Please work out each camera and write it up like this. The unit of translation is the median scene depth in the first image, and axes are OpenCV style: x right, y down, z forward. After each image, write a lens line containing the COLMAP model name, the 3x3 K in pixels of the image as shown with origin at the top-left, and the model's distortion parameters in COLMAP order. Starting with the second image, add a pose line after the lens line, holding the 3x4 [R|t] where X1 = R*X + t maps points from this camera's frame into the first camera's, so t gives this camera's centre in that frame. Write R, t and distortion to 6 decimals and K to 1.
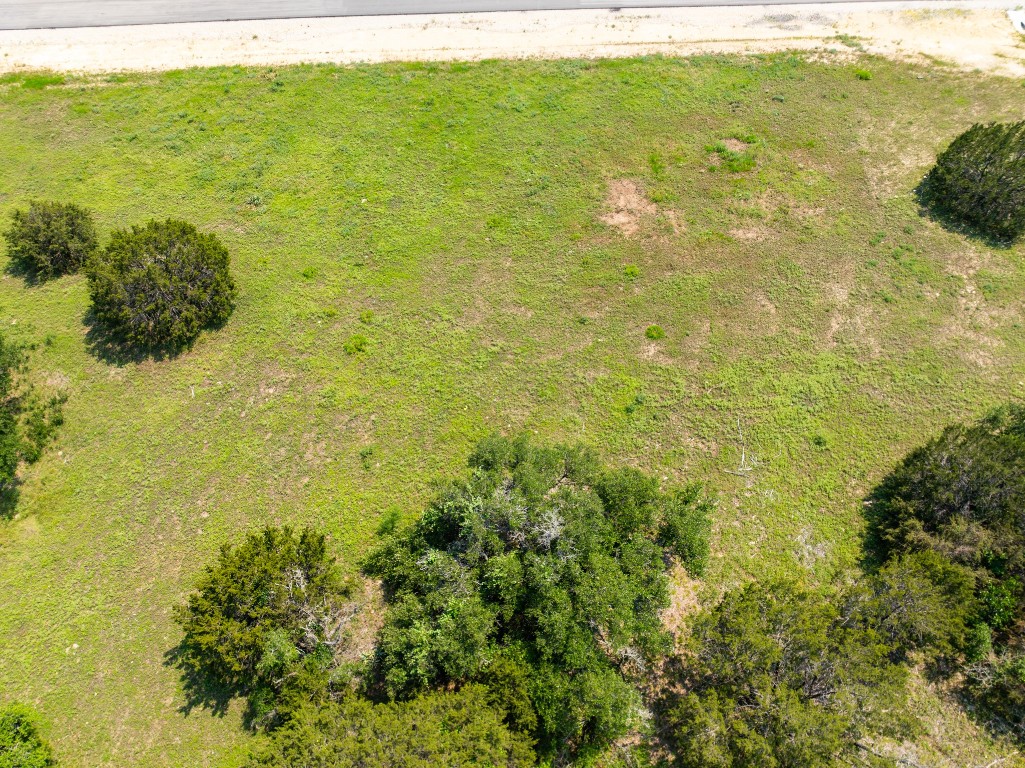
lens RADIAL K [[721.8, 0, 513.0], [0, 721.8, 388.4], [0, 0, 1]] dist [-0.045057, 0.032461]
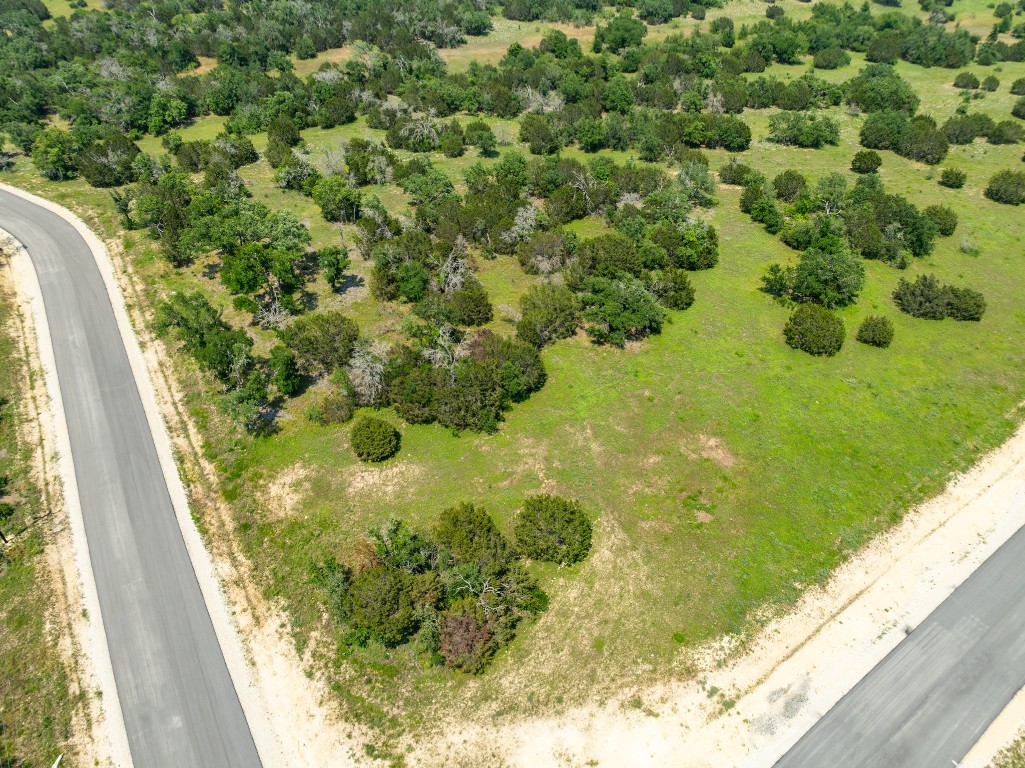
lens RADIAL K [[716.2, 0, 510.7], [0, 716.2, 379.3], [0, 0, 1]] dist [-0.036693, 0.021968]
pose [[-0.847128, 0.331136, -0.415600, 2.019605], [-0.434707, 0.017970, 0.900393, -2.599028], [0.305621, 0.943412, 0.128724, 0.697803]]
